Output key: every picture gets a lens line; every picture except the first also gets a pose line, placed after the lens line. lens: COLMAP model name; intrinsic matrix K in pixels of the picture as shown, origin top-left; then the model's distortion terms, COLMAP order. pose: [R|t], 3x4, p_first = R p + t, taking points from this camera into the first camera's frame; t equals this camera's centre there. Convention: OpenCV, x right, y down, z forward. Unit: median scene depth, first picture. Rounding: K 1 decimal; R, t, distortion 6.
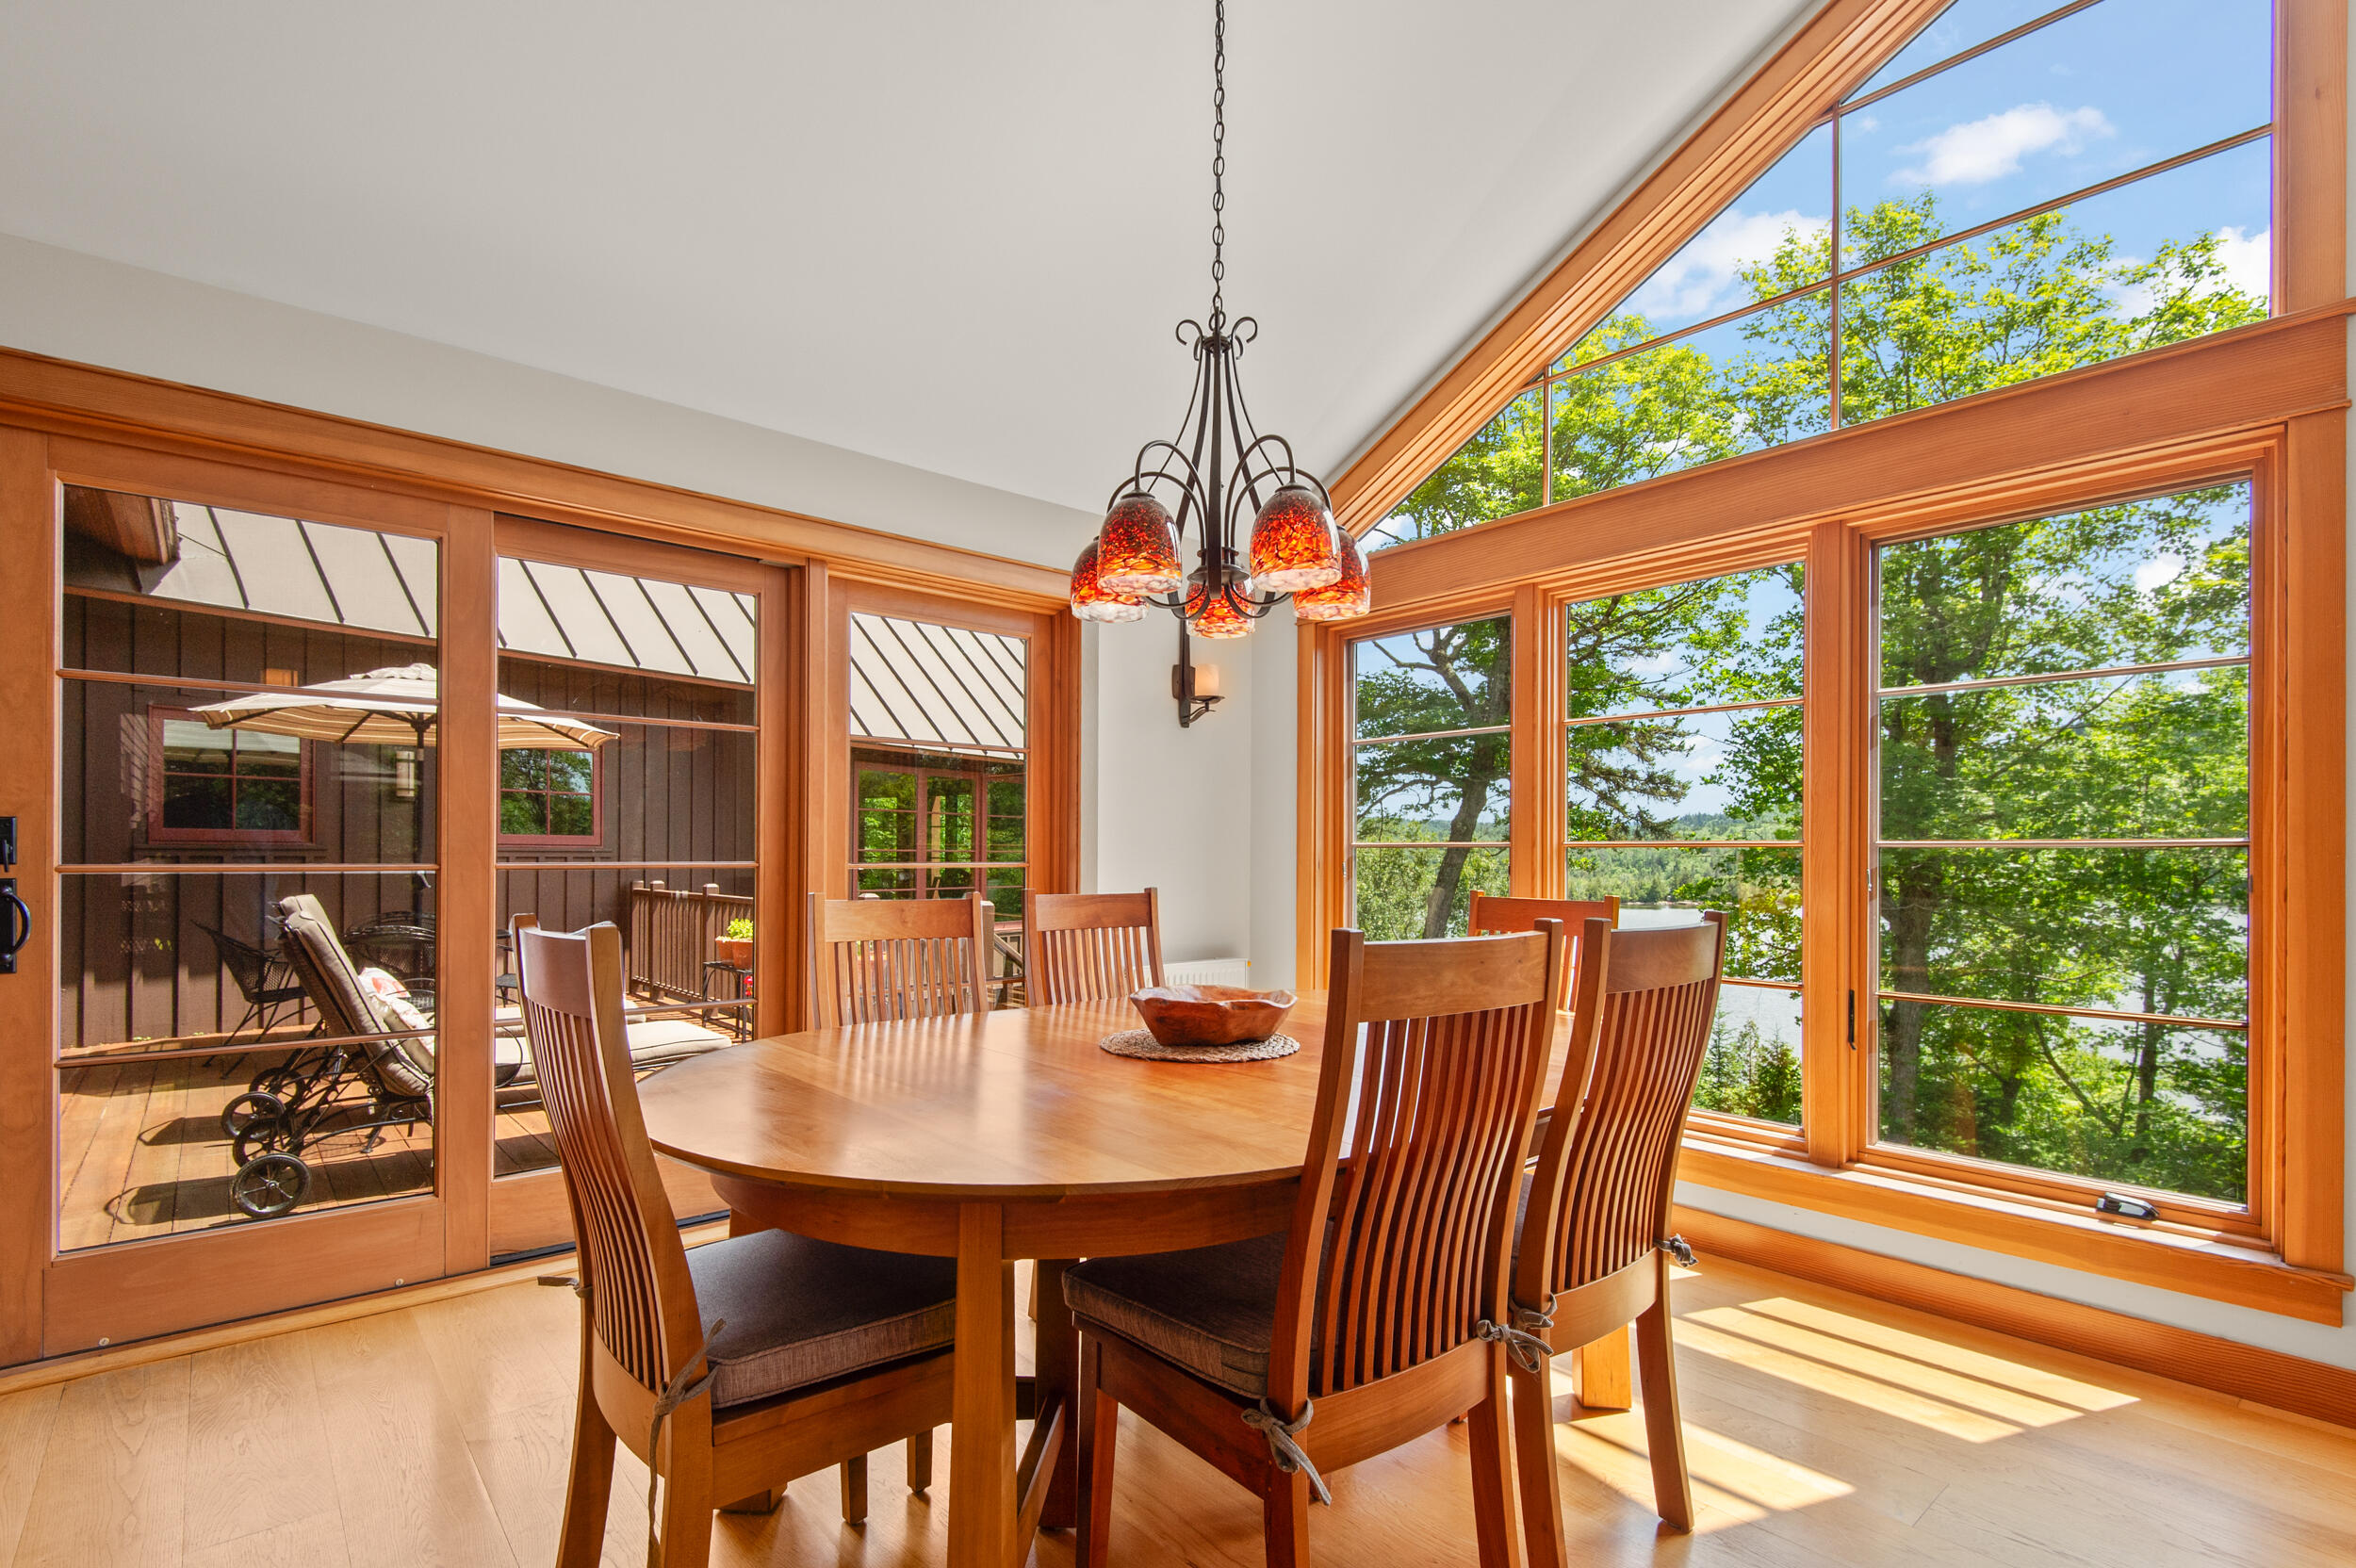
lens RADIAL K [[1078.4, 0, 1173.9], [0, 1078.4, 854.9], [0, 0, 1]] dist [-0.034146, -0.001083]
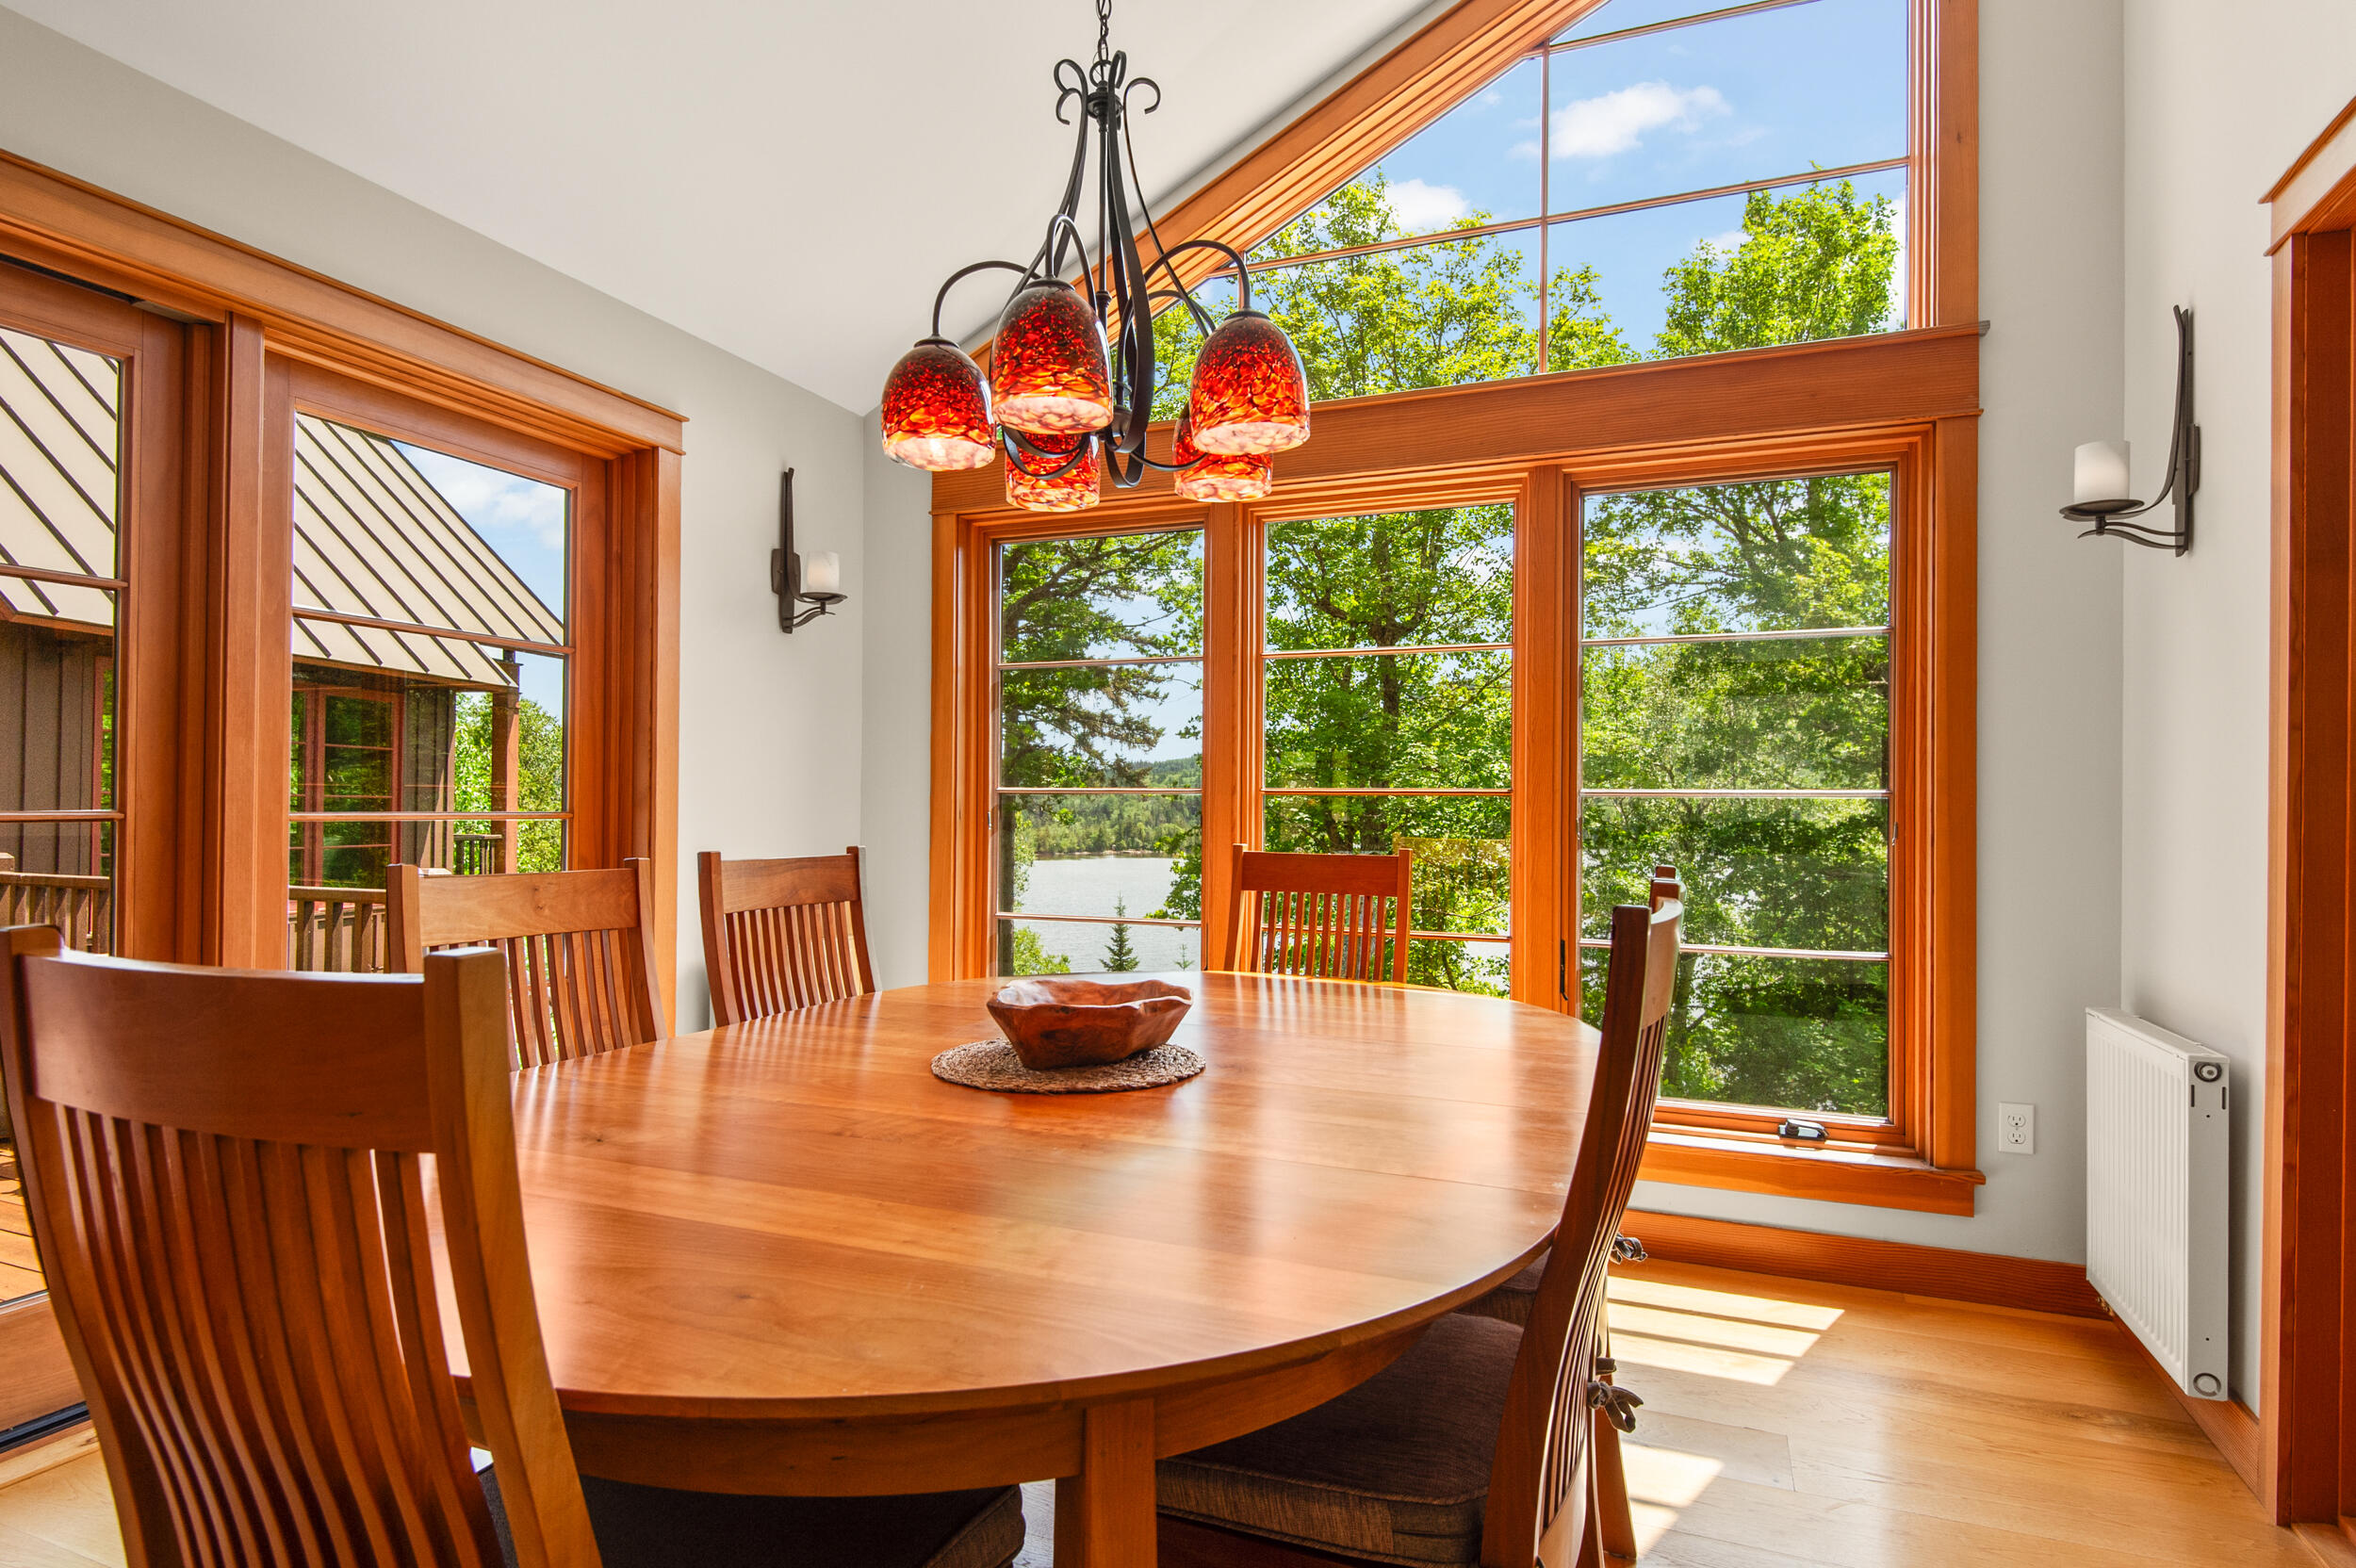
lens RADIAL K [[1203.4, 0, 1190.1], [0, 1203.4, 797.6], [0, 0, 1]] dist [0.001052, -0.031227]
pose [[0.881955, 0.004606, 0.471311, -0.167778], [-0.002645, 0.999985, -0.004824, 0.000560], [-0.471326, 0.003008, 0.881954, 0.147736]]
